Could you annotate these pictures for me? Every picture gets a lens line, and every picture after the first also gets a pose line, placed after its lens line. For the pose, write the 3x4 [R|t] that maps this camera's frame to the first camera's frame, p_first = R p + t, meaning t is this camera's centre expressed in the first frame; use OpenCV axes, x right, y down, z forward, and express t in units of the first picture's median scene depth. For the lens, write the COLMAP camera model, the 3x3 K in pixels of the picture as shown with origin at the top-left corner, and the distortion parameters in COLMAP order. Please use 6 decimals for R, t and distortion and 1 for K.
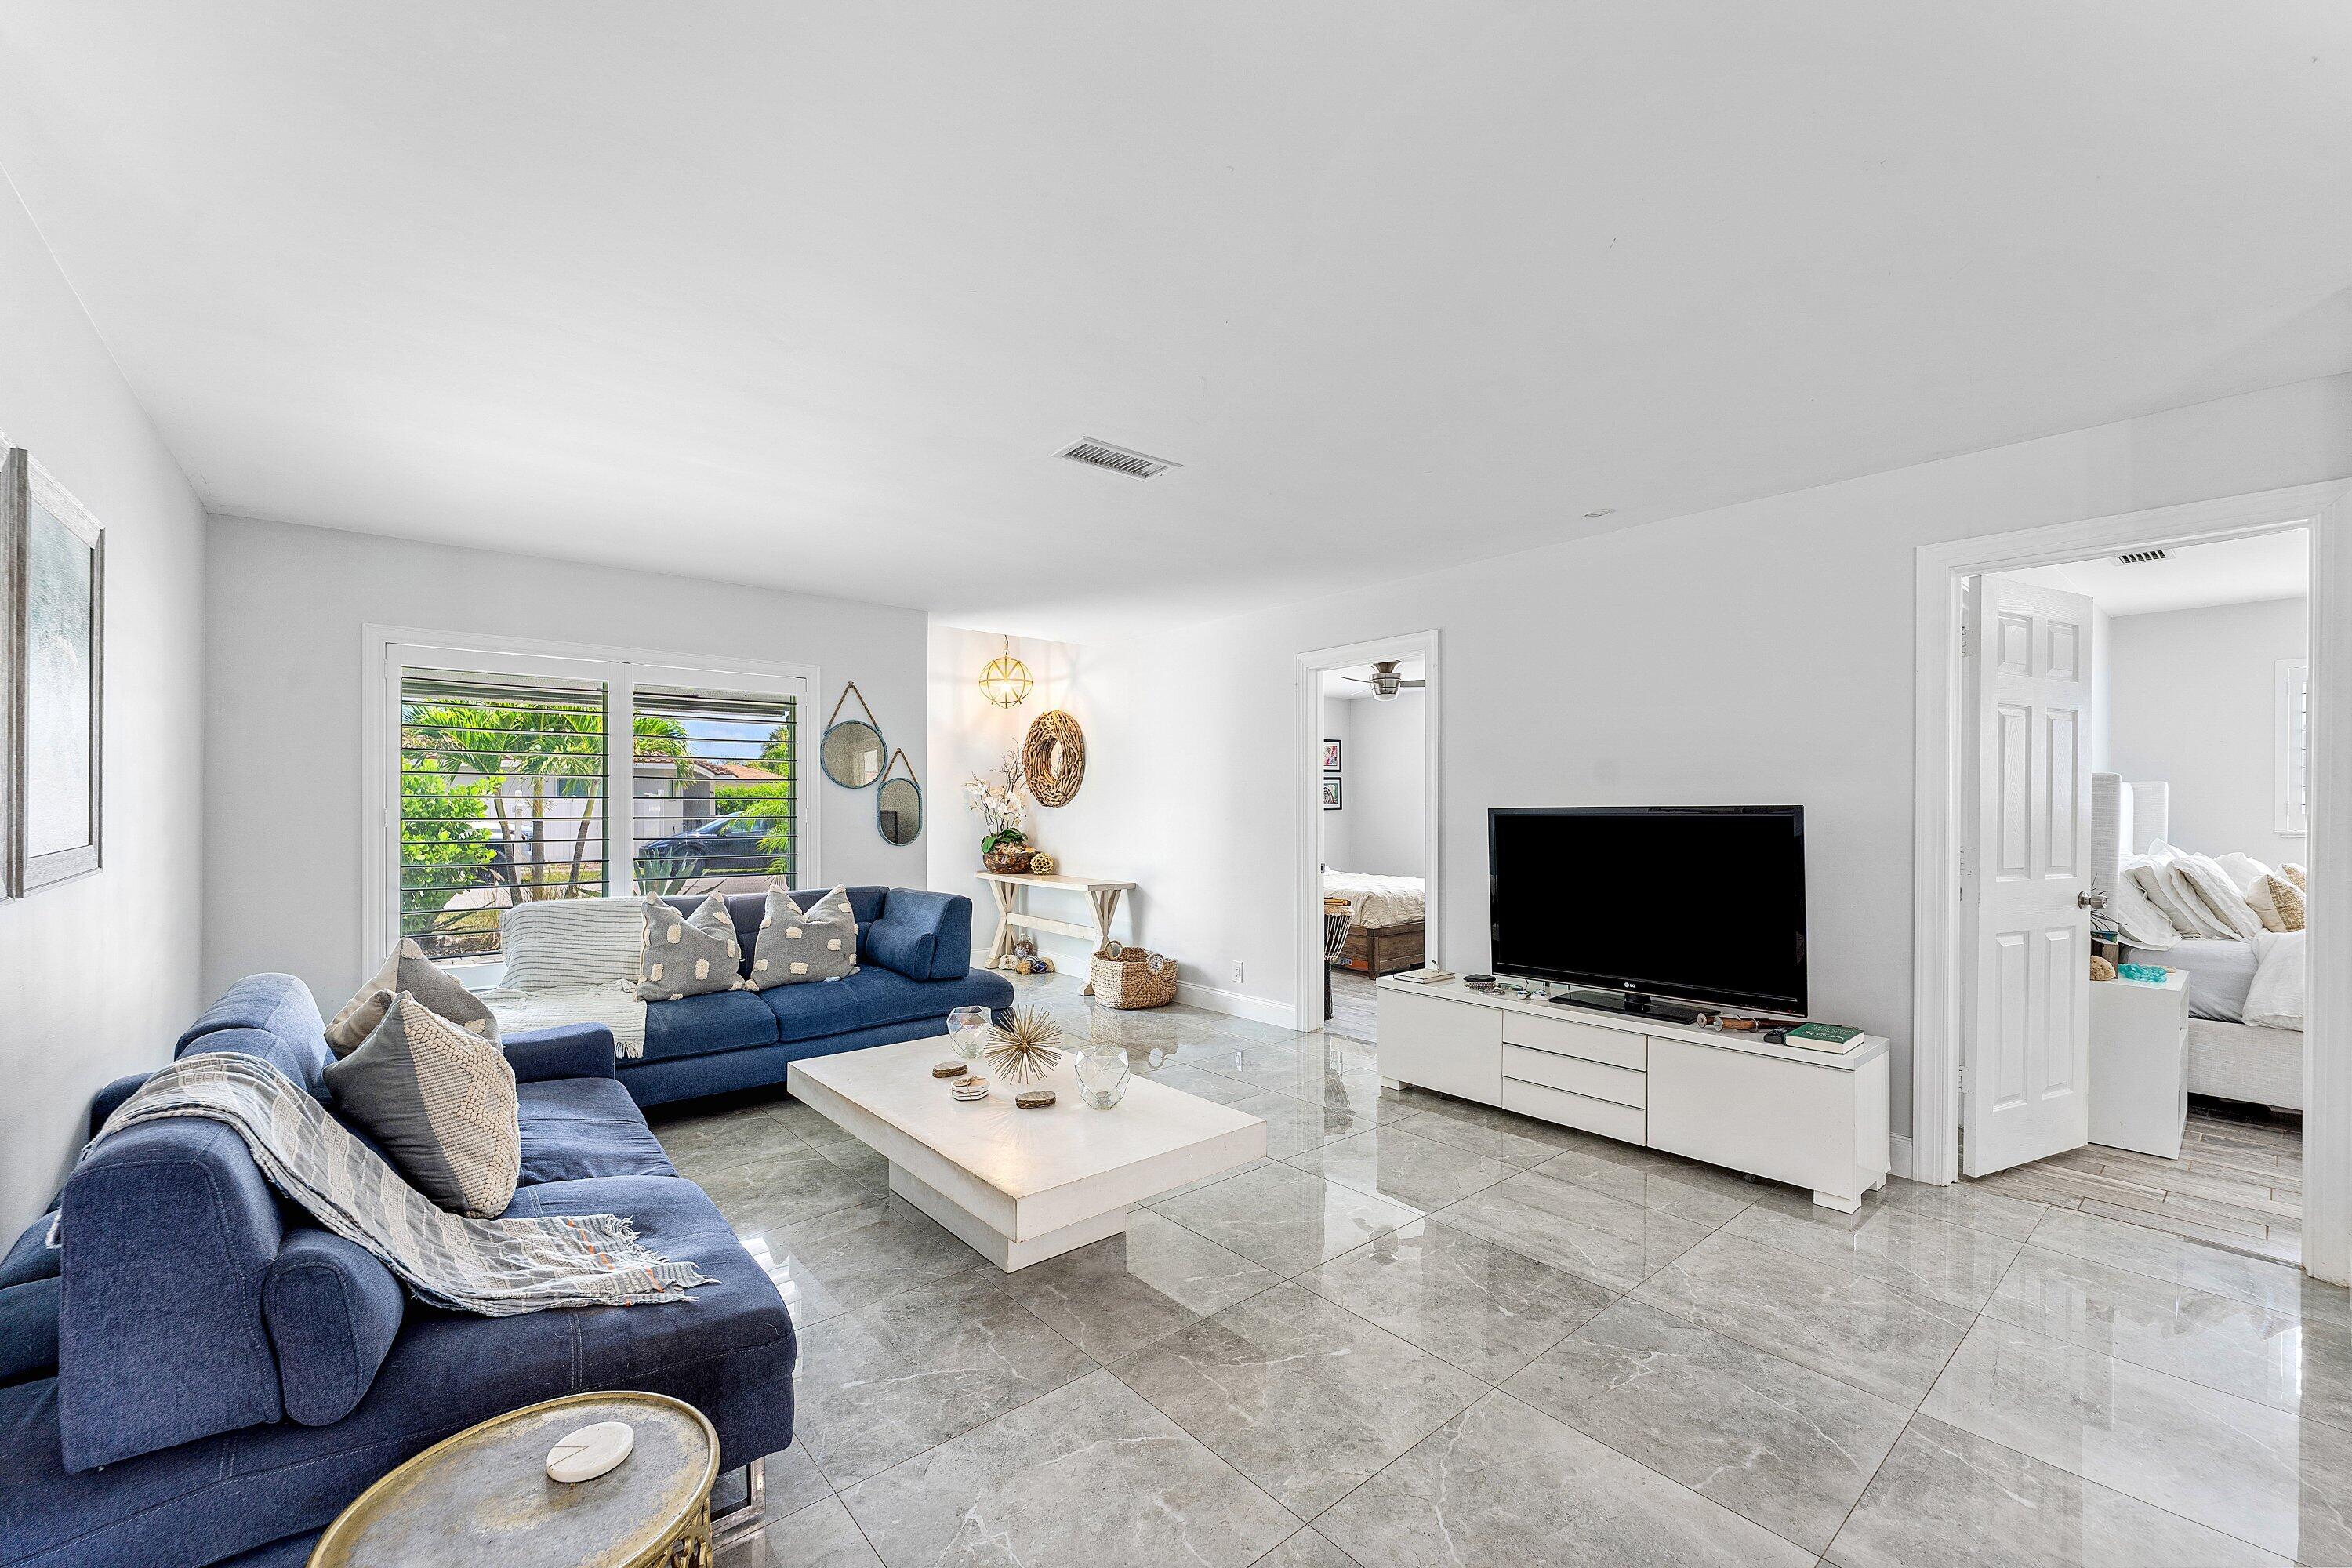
lens RADIAL K [[964.0, 0, 1175.9], [0, 964.0, 802.7], [0, 0, 1]] dist [-0.004298, -0.000749]
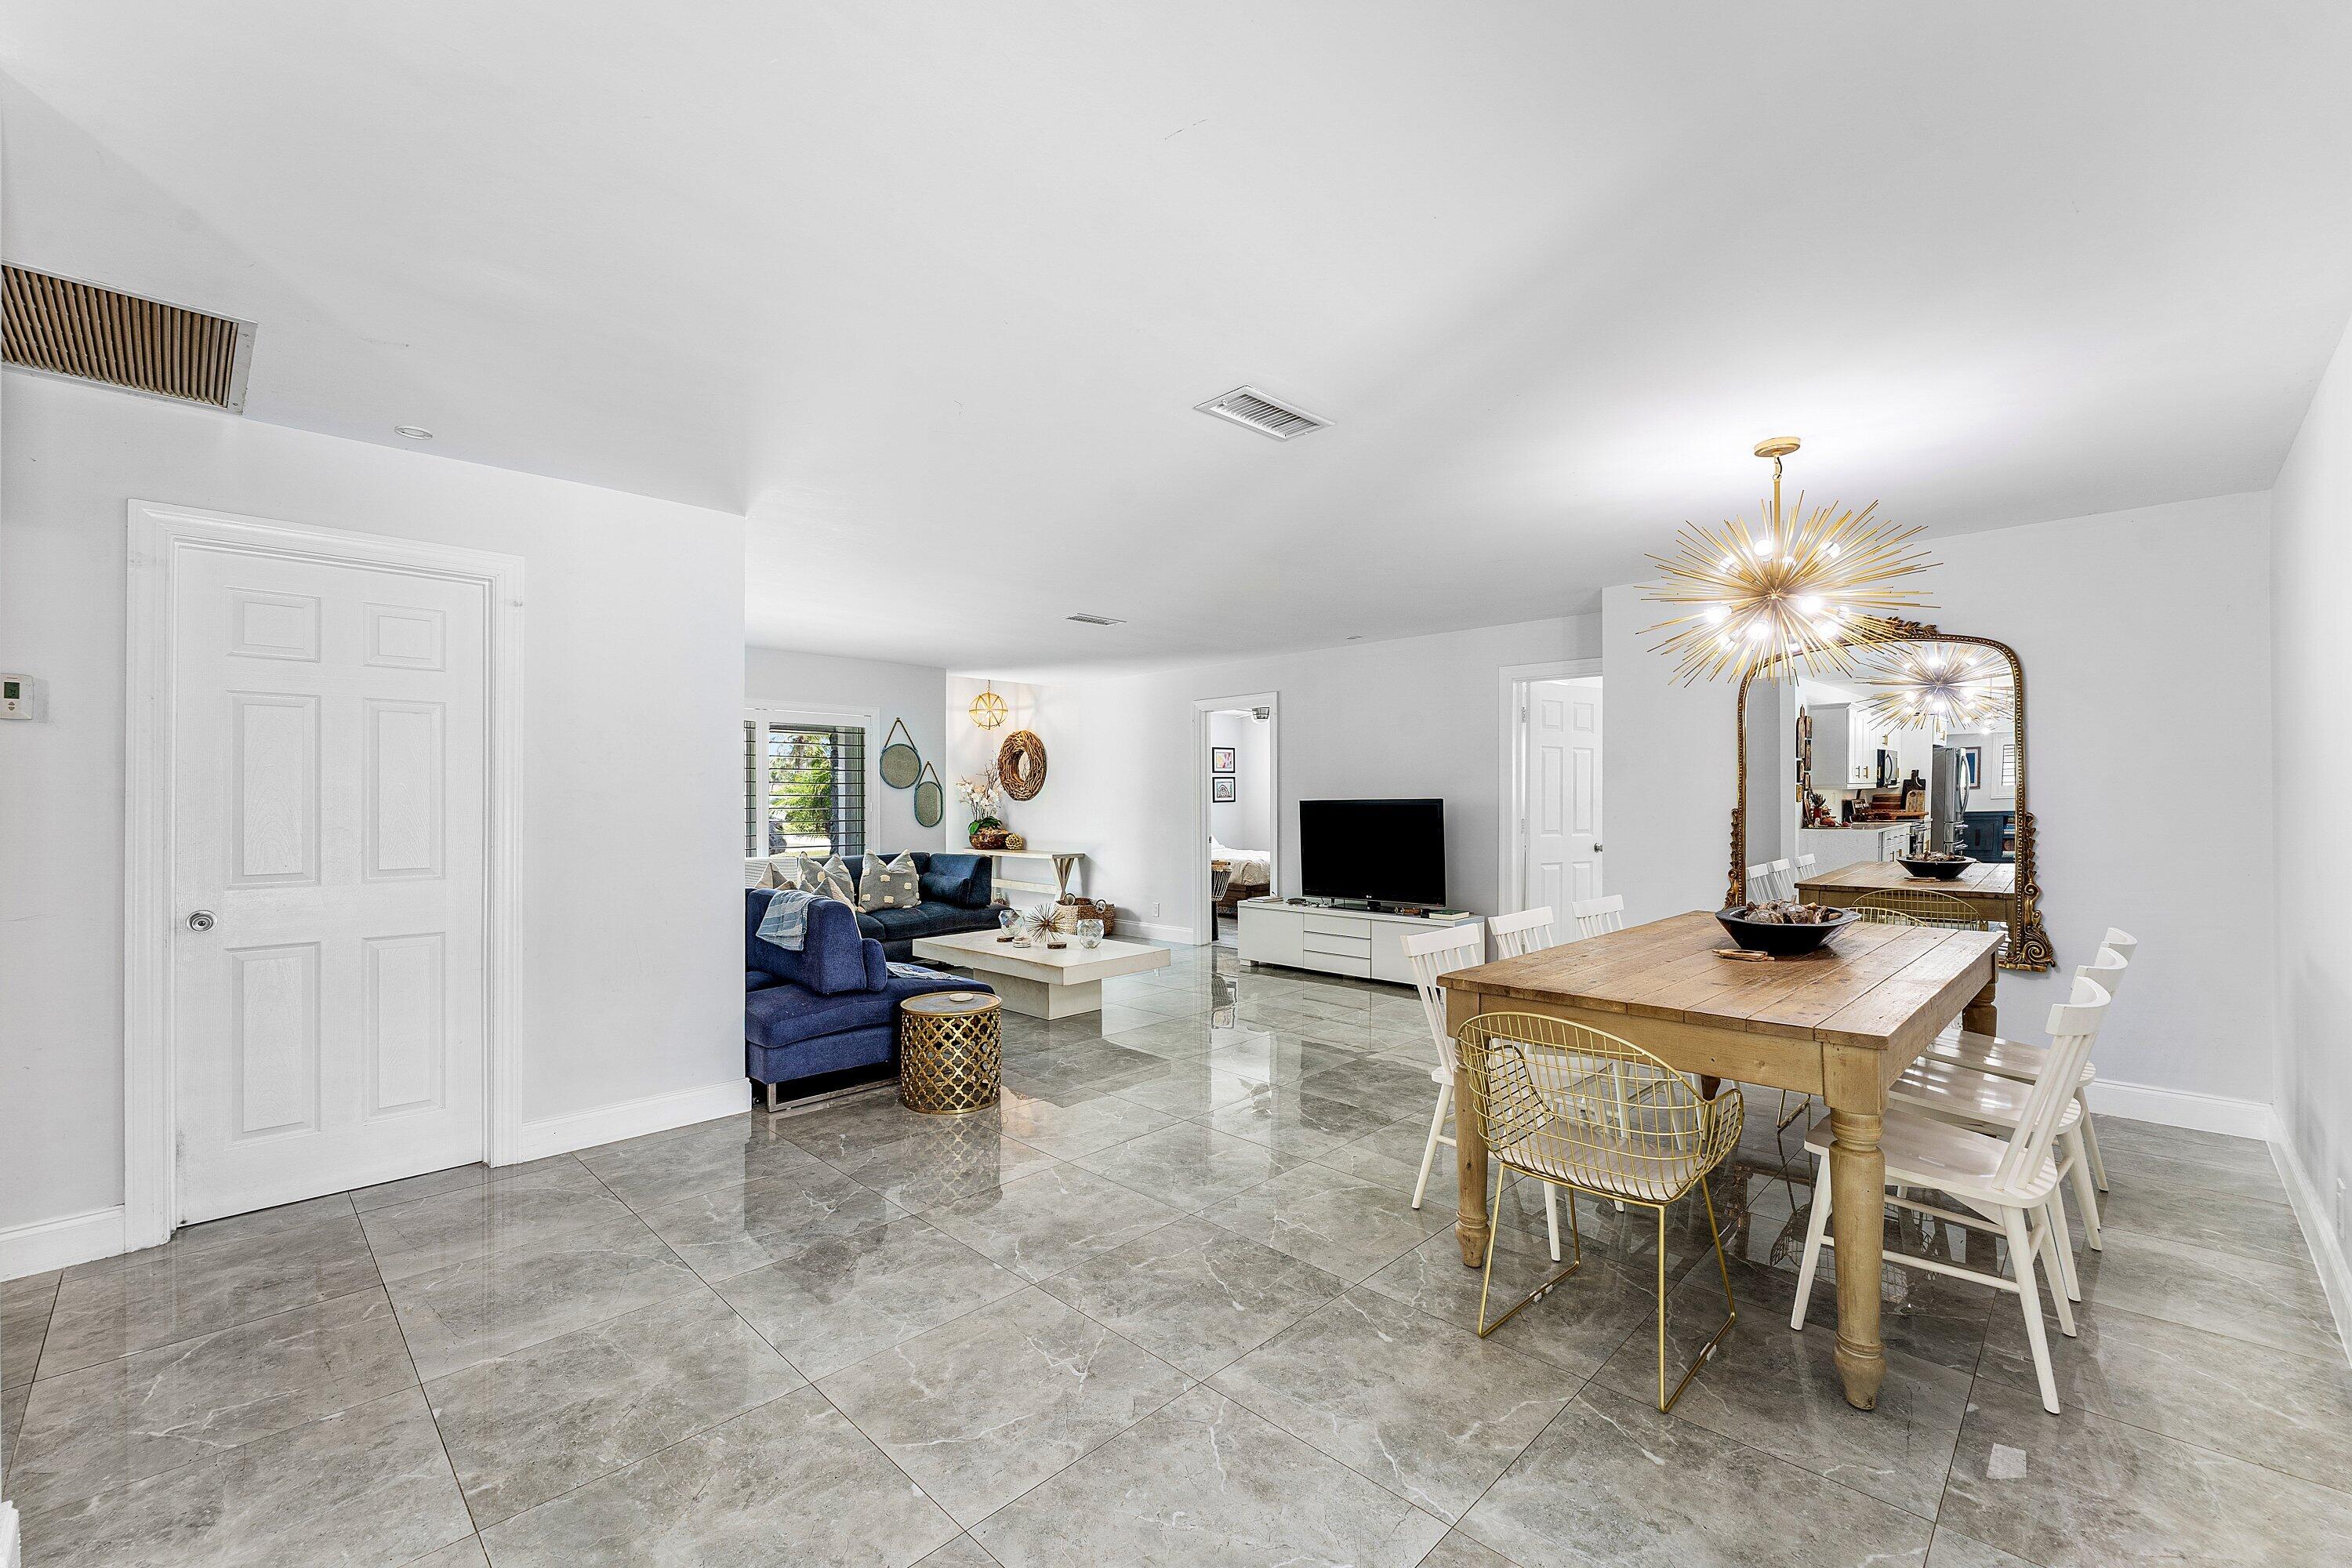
lens RADIAL K [[964.0, 0, 1175.9], [0, 964.0, 802.7], [0, 0, 1]] dist [-0.004298, -0.000749]
pose [[0.996266, -0.003822, 0.086249, -0.036351], [0.003155, 0.999964, 0.007865, -0.003630], [-0.086276, -0.007564, 0.996243, -0.545802]]
